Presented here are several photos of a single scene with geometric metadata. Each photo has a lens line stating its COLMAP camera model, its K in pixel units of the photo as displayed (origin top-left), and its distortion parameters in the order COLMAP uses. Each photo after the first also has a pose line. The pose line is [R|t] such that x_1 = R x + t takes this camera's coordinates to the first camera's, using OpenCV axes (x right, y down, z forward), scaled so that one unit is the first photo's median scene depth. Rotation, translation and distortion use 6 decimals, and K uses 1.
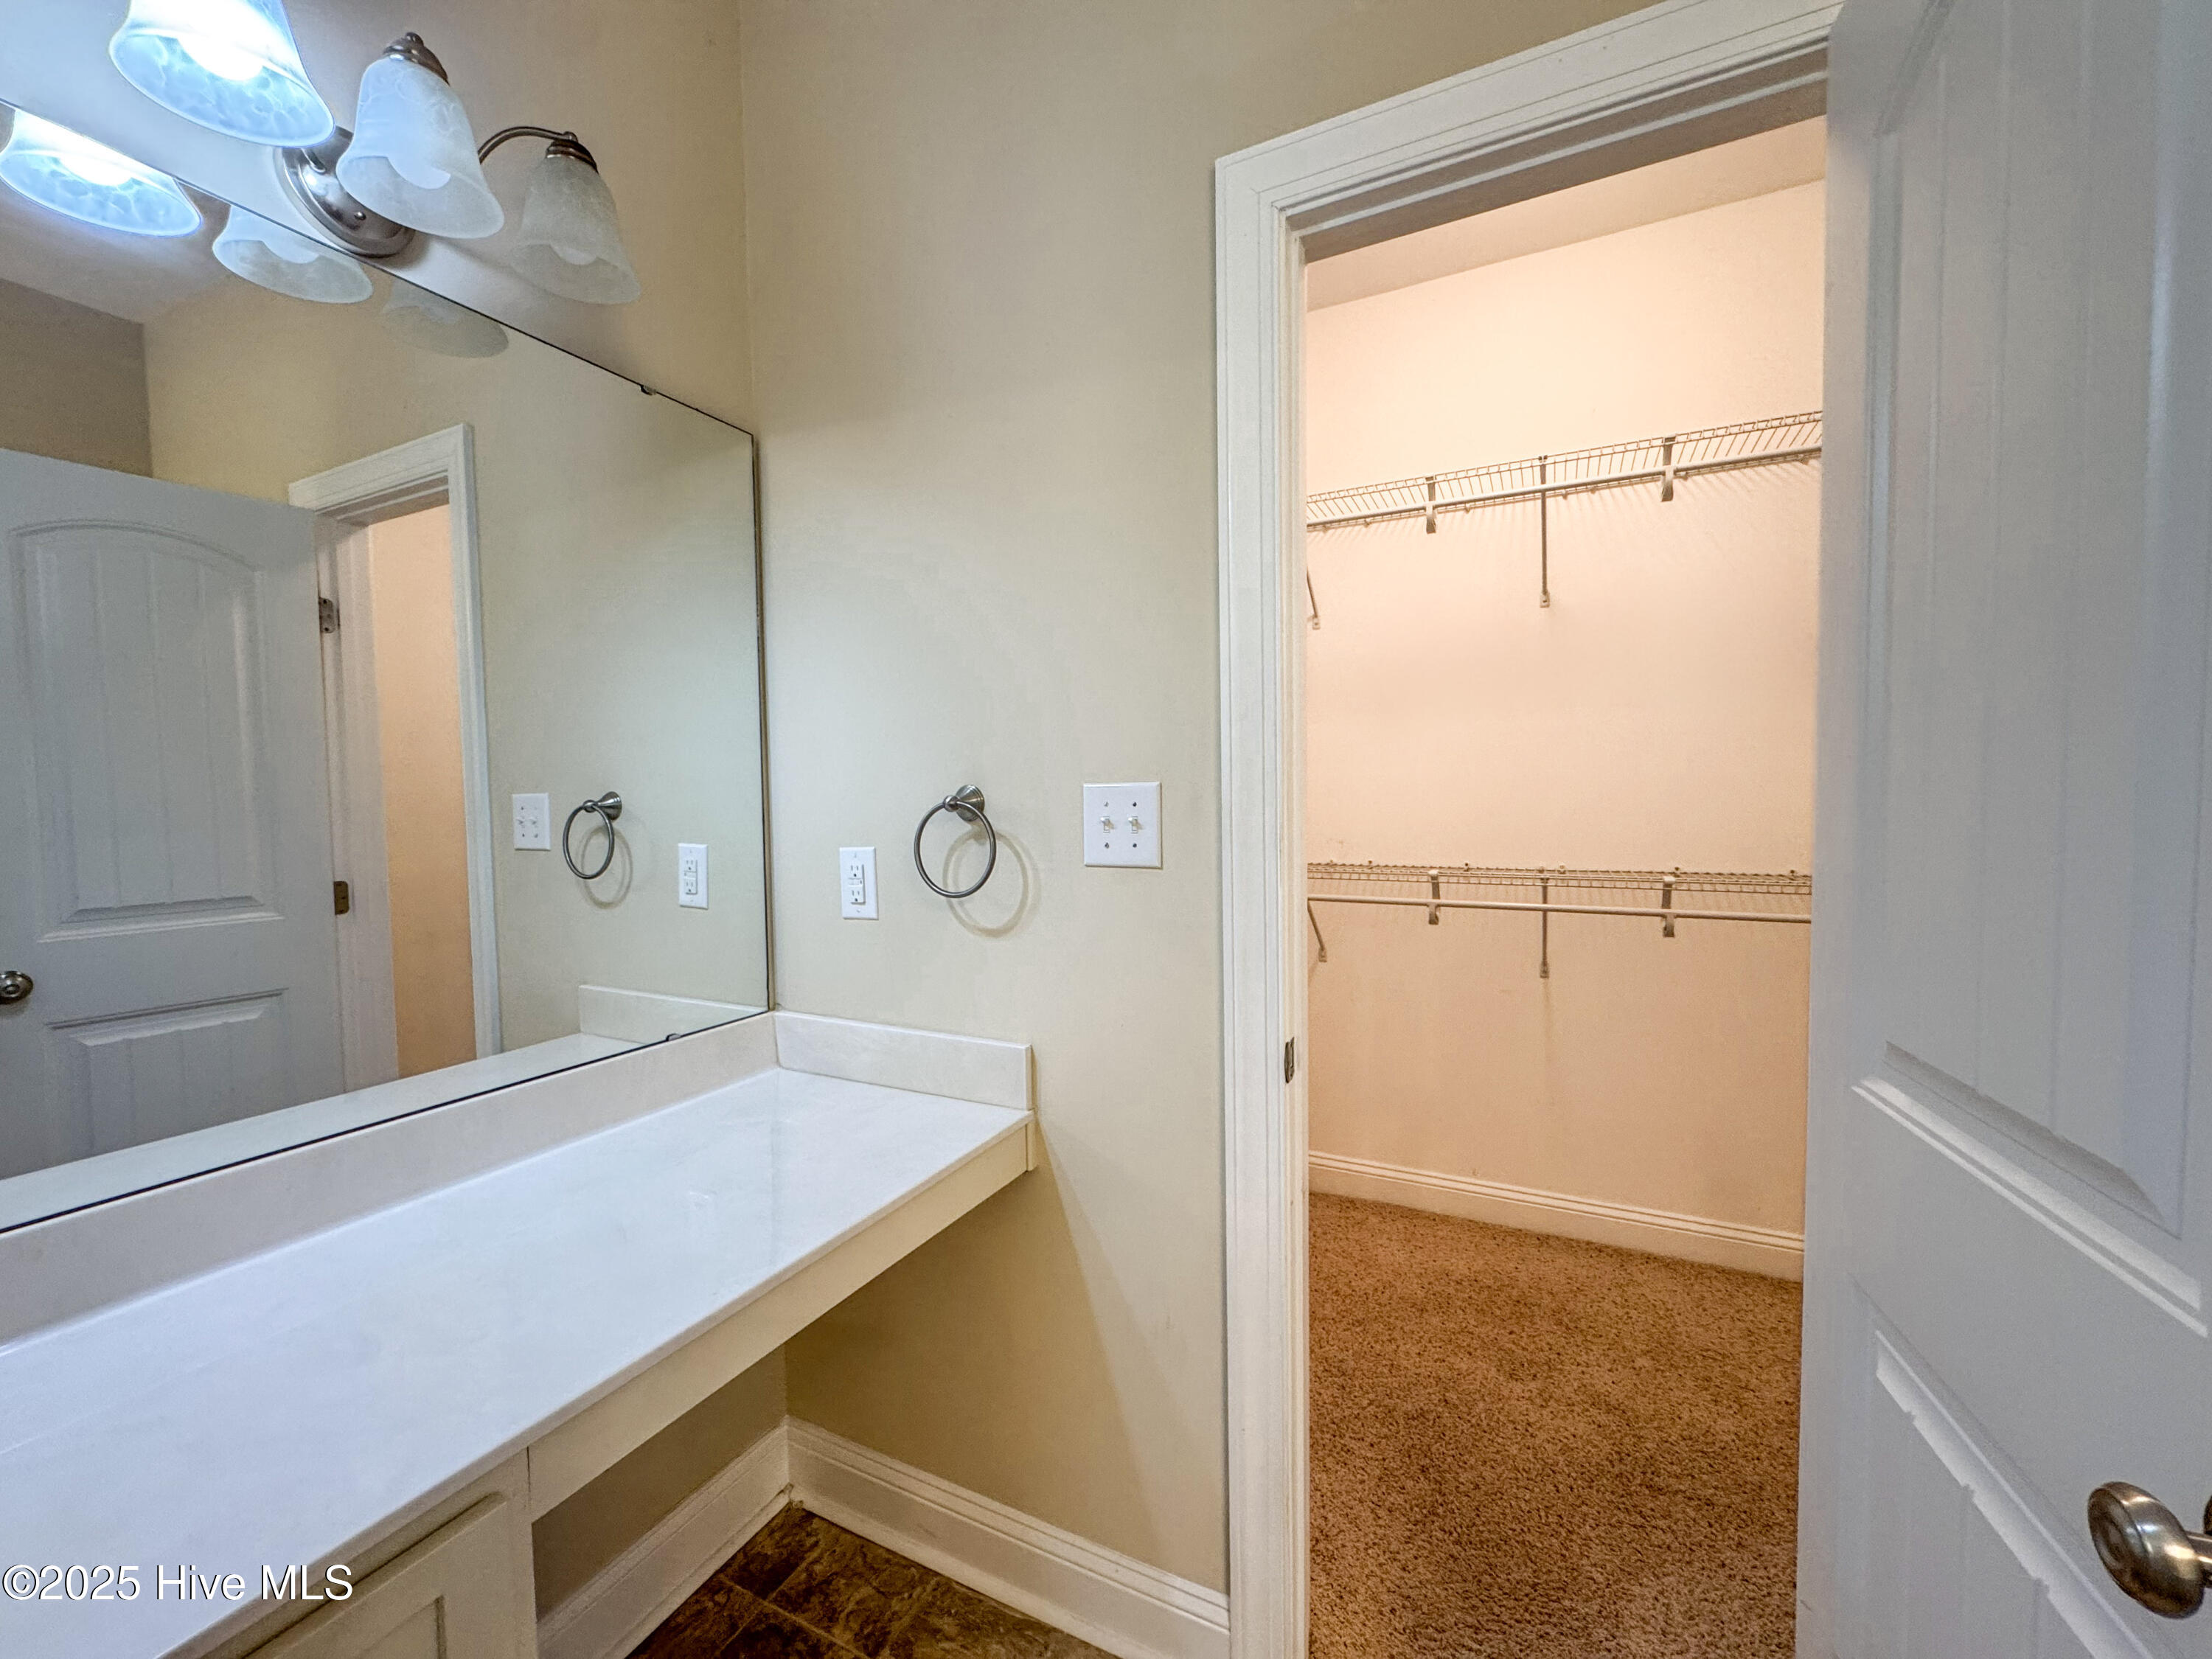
lens RADIAL K [[886.5, 0, 1062.8], [0, 886.5, 826.1], [0, 0, 1]] dist [-0.002077, -0.000188]
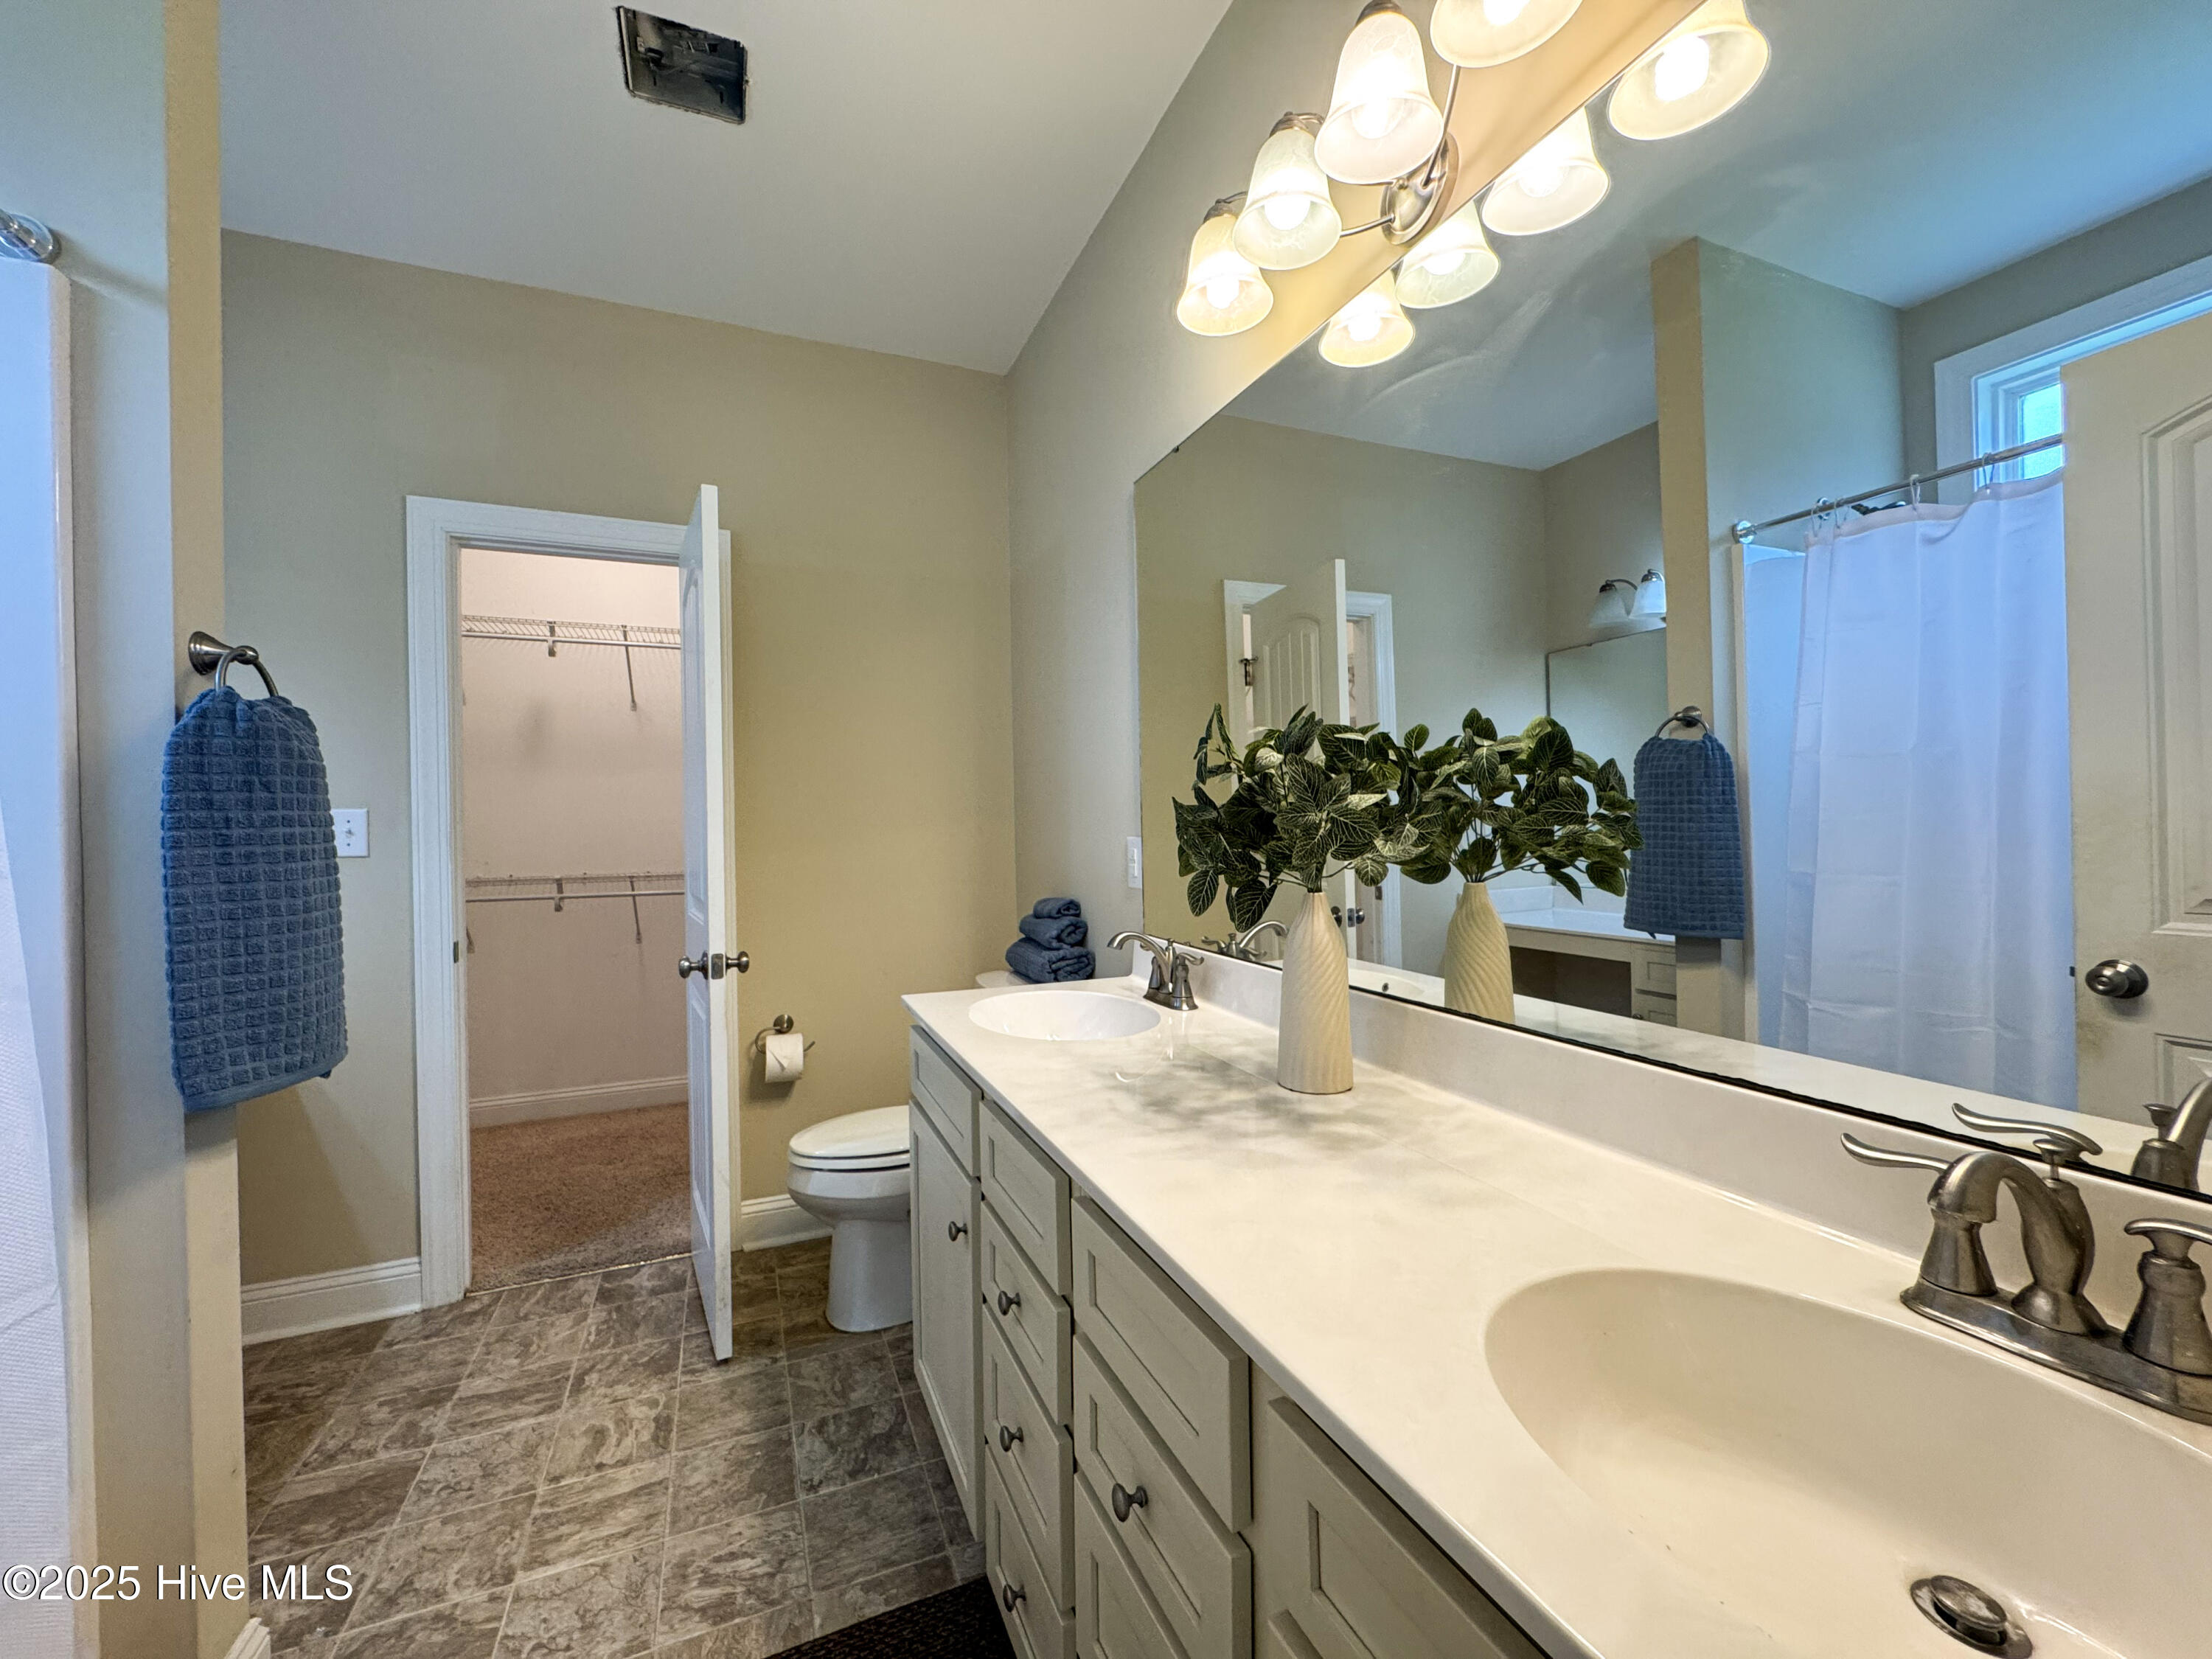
lens RADIAL K [[886.5, 0, 1062.8], [0, 886.5, 826.1], [0, 0, 1]] dist [-0.002077, -0.000188]
pose [[0.647450, 0.003478, 0.762100, -0.204034], [0.031981, 0.998985, -0.031728, 0.045362], [-0.761436, 0.044915, 0.646682, -0.720469]]
